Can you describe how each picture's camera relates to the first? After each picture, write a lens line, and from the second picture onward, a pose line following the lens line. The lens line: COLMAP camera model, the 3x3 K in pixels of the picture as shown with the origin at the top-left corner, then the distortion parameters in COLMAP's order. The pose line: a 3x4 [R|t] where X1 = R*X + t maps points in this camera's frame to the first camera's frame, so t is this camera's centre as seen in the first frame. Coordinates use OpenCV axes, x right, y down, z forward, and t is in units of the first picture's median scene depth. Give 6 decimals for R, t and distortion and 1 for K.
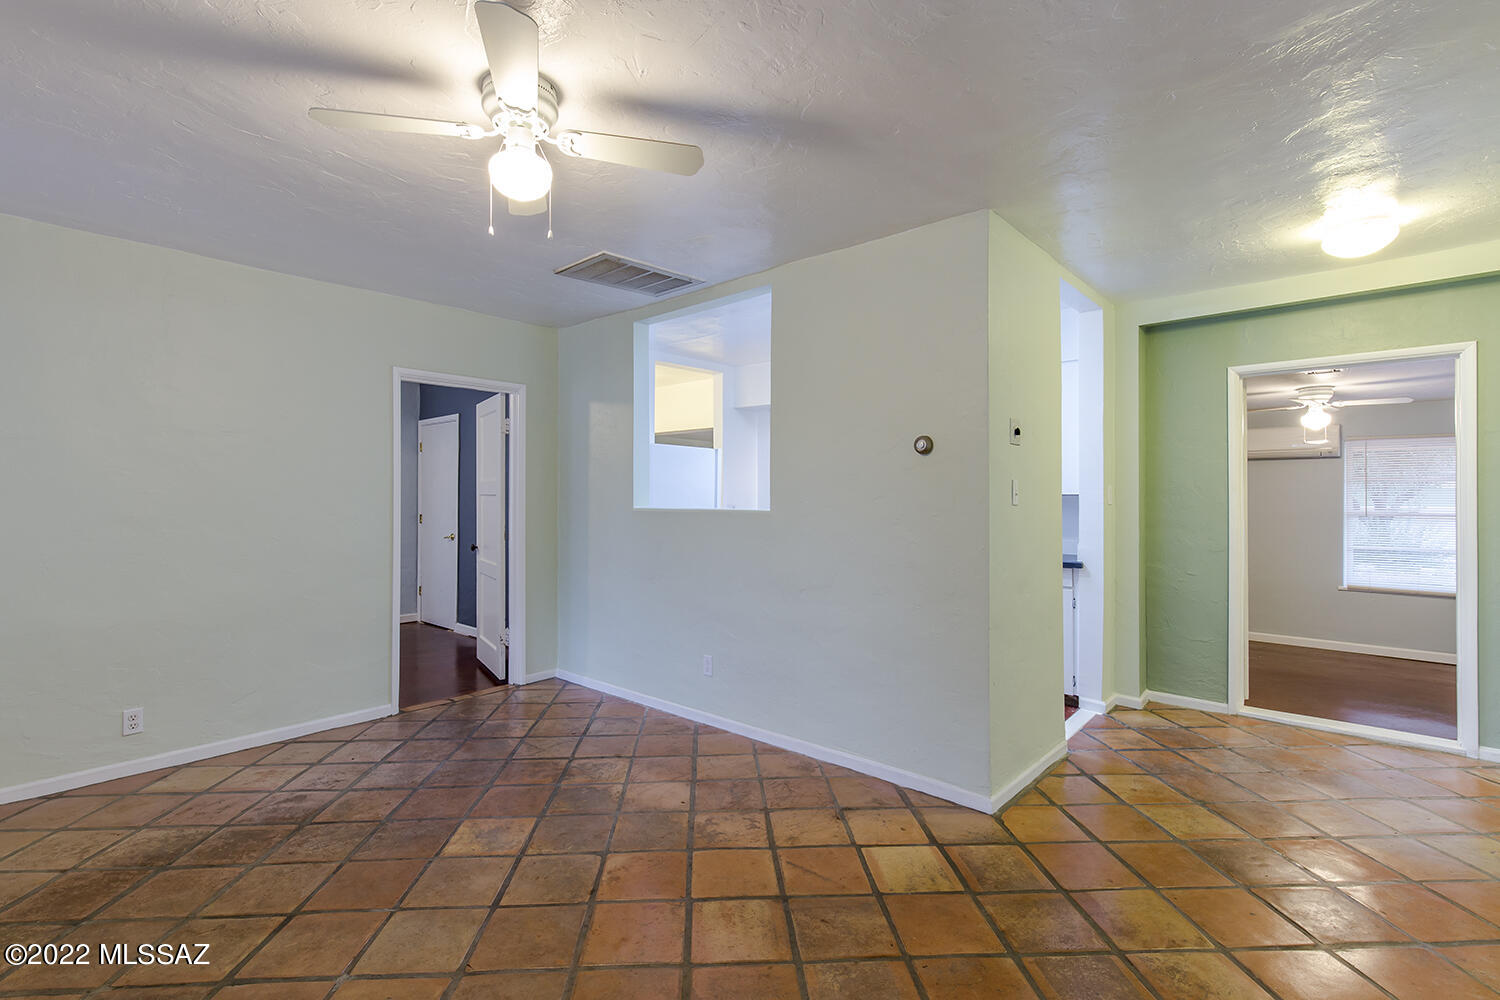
lens RADIAL K [[685.3, 0, 755.3], [0, 685.3, 493.6], [0, 0, 1]] dist [0.010854, -0.003877]
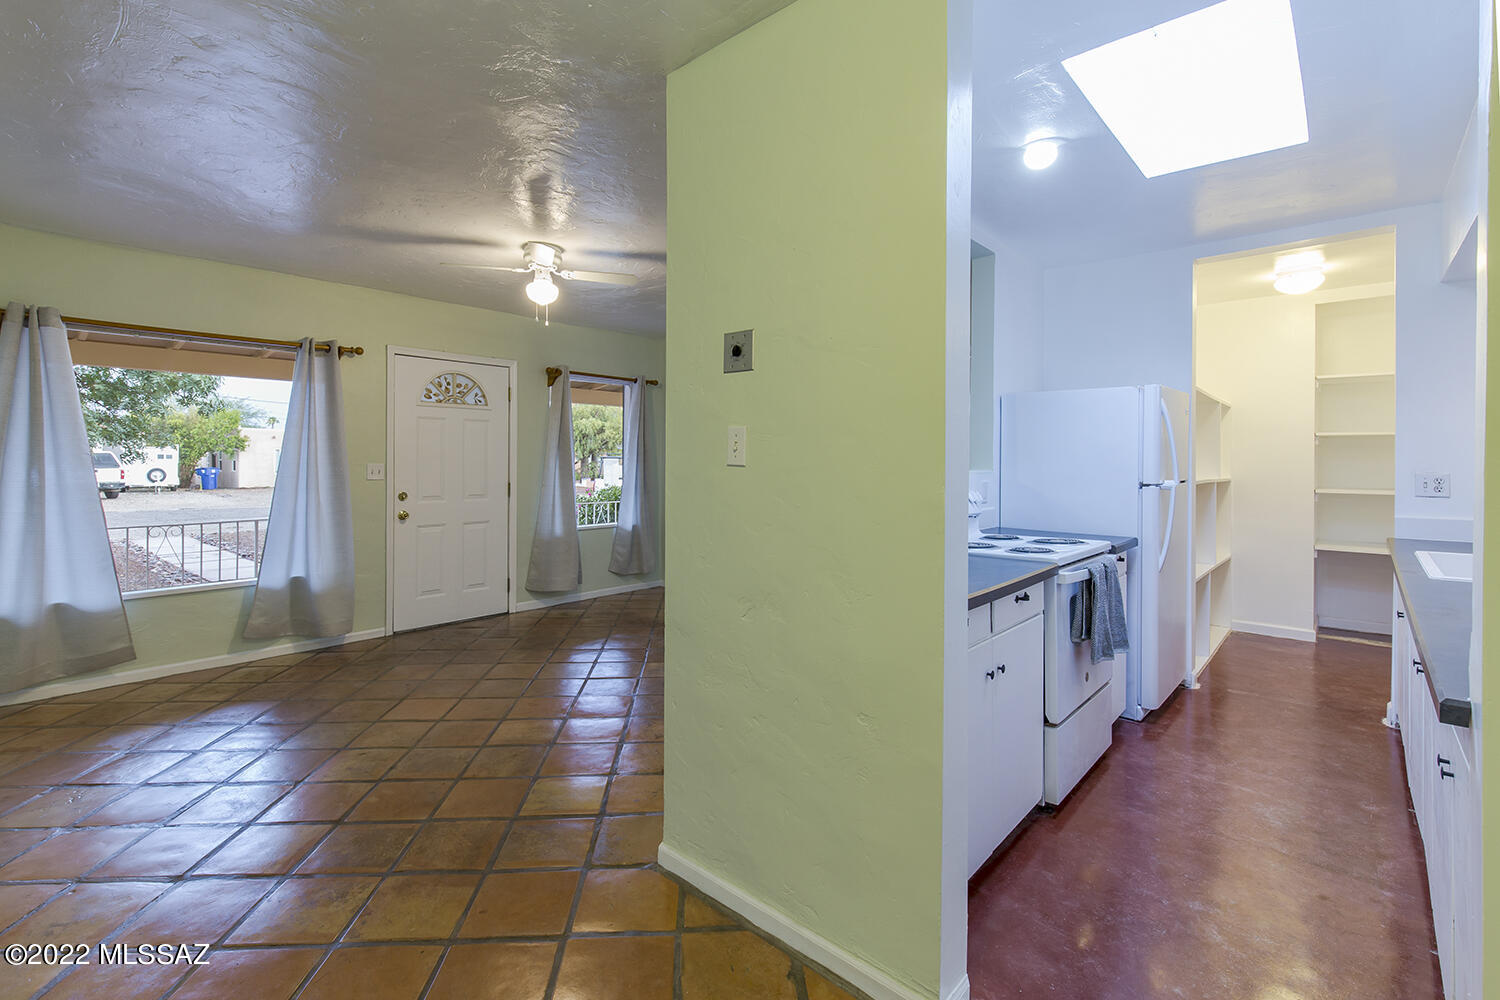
lens RADIAL K [[685.3, 0, 722.3], [0, 685.3, 462.5], [0, 0, 1]] dist [0.010854, -0.003877]
pose [[-0.029533, 0.003158, -0.999559, 0.976947], [-0.001216, 0.999994, 0.003195, 0.010348], [0.999563, 0.001309, -0.029529, 0.957644]]
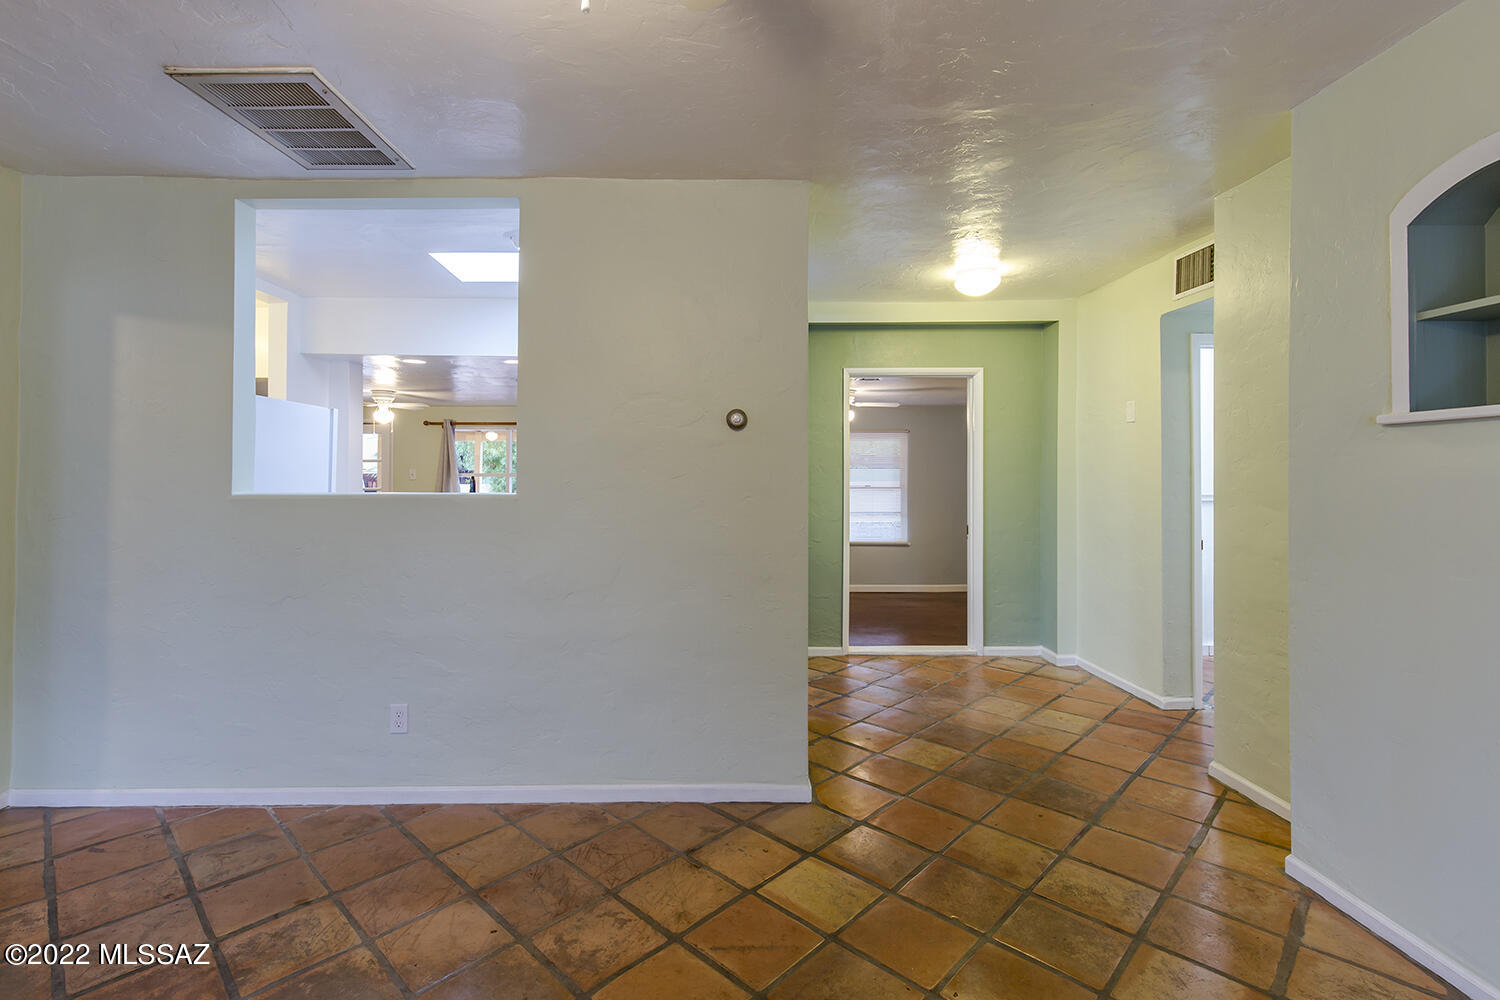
lens RADIAL K [[685.3, 0, 713.4], [0, 685.3, 466.5], [0, 0, 1]] dist [0.010854, -0.003877]
pose [[0.747113, 0.006928, 0.664661, -0.354207], [-0.000067, 0.999946, -0.010347, 0.002150], [-0.664697, 0.007686, 0.747073, 0.315417]]
